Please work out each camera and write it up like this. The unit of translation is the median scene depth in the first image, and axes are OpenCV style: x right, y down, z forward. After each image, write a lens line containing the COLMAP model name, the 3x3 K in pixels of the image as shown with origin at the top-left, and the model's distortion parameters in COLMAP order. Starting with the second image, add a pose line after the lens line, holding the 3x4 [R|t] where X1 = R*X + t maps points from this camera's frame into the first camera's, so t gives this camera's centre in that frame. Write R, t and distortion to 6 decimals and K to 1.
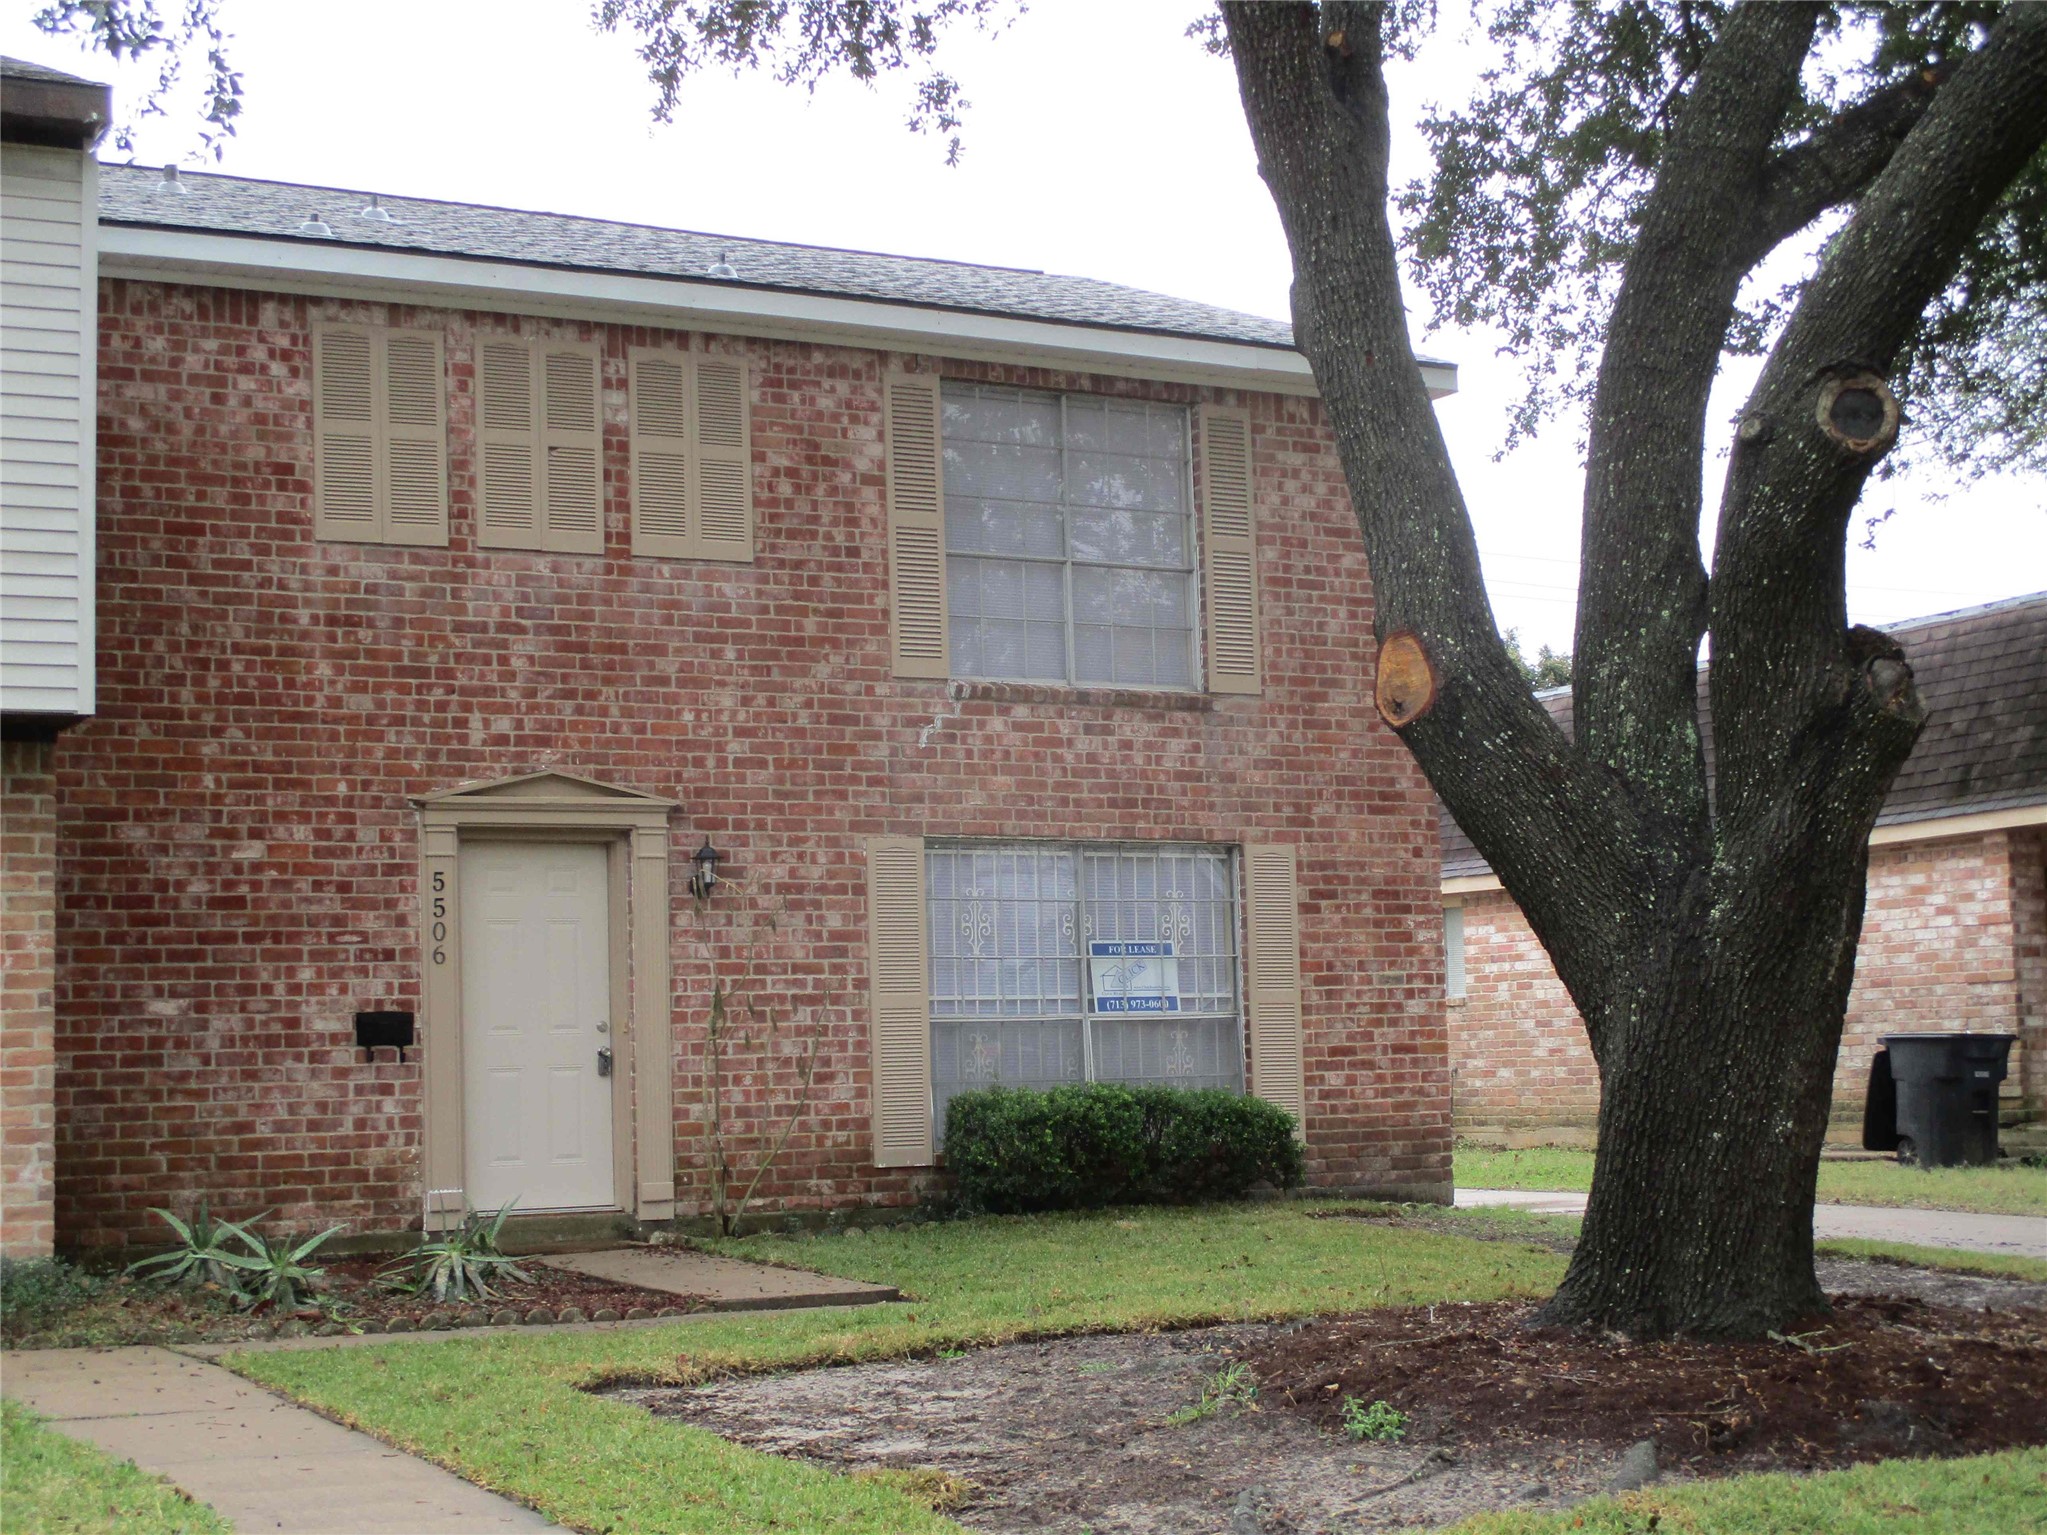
lens RADIAL K [[2926.6, 0, 1023.5], [0, 2926.6, 767.5], [0, 0, 1]] dist [-0.060069, 0.056538]
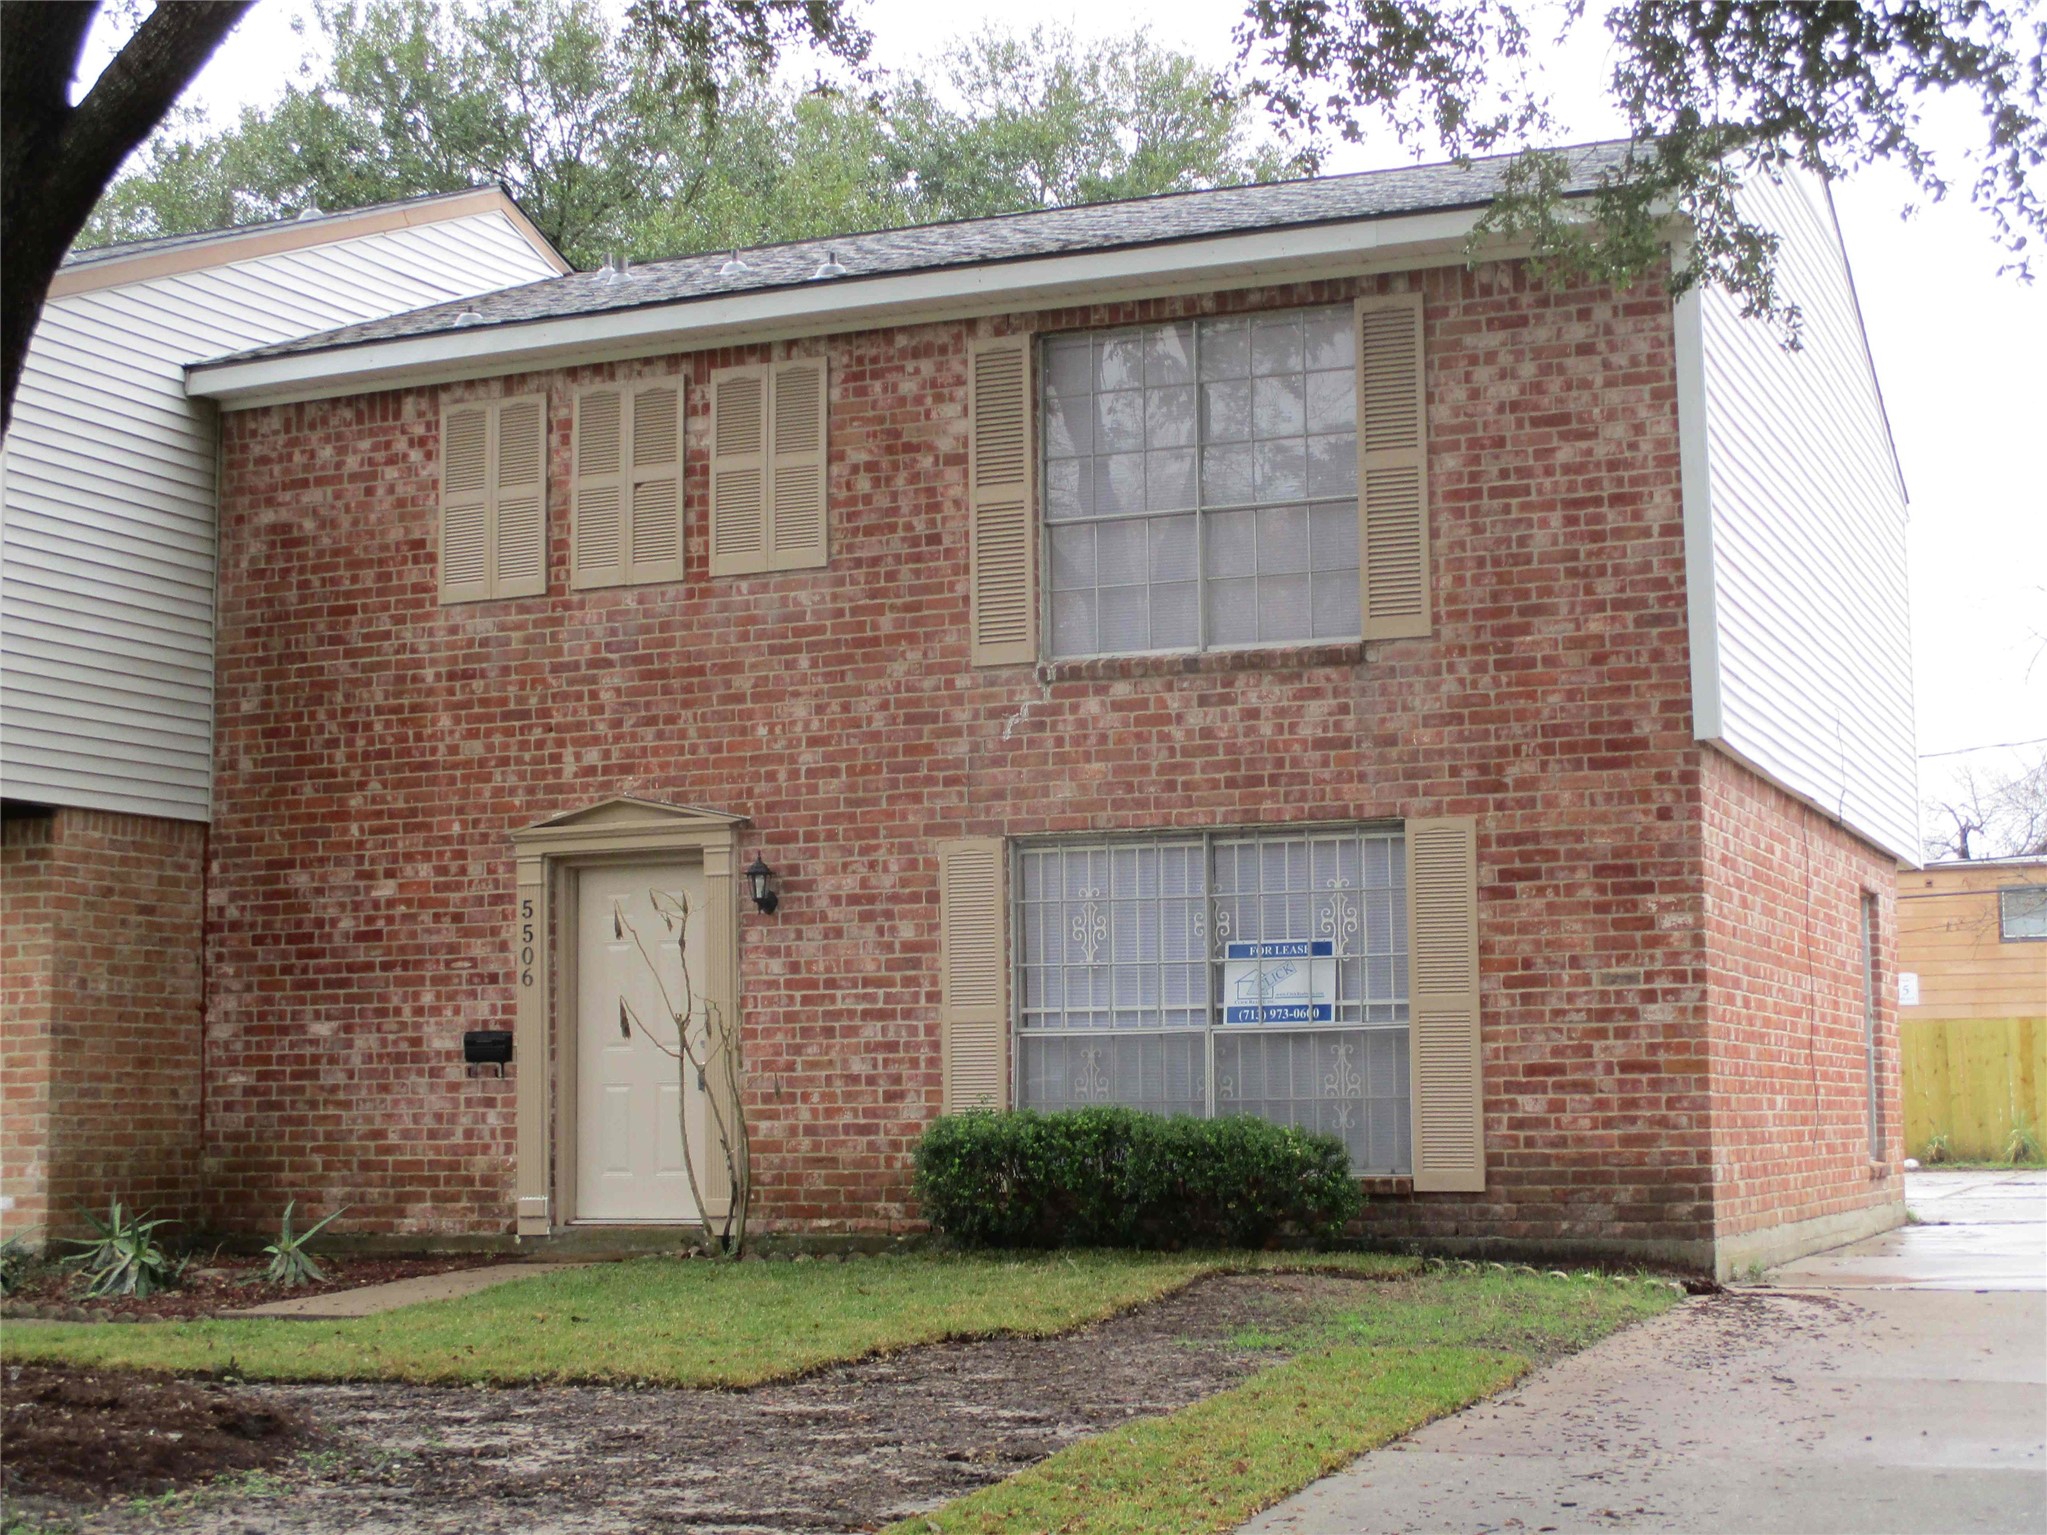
lens RADIAL K [[2926.6, 0, 1023.5], [0, 2926.6, 767.5], [0, 0, 1]] dist [-0.060069, 0.056538]
pose [[0.653997, -0.066797, -0.753542, 0.681644], [0.077114, 0.996792, -0.021432, 0.022703], [0.752556, -0.044092, 0.657050, 0.406243]]
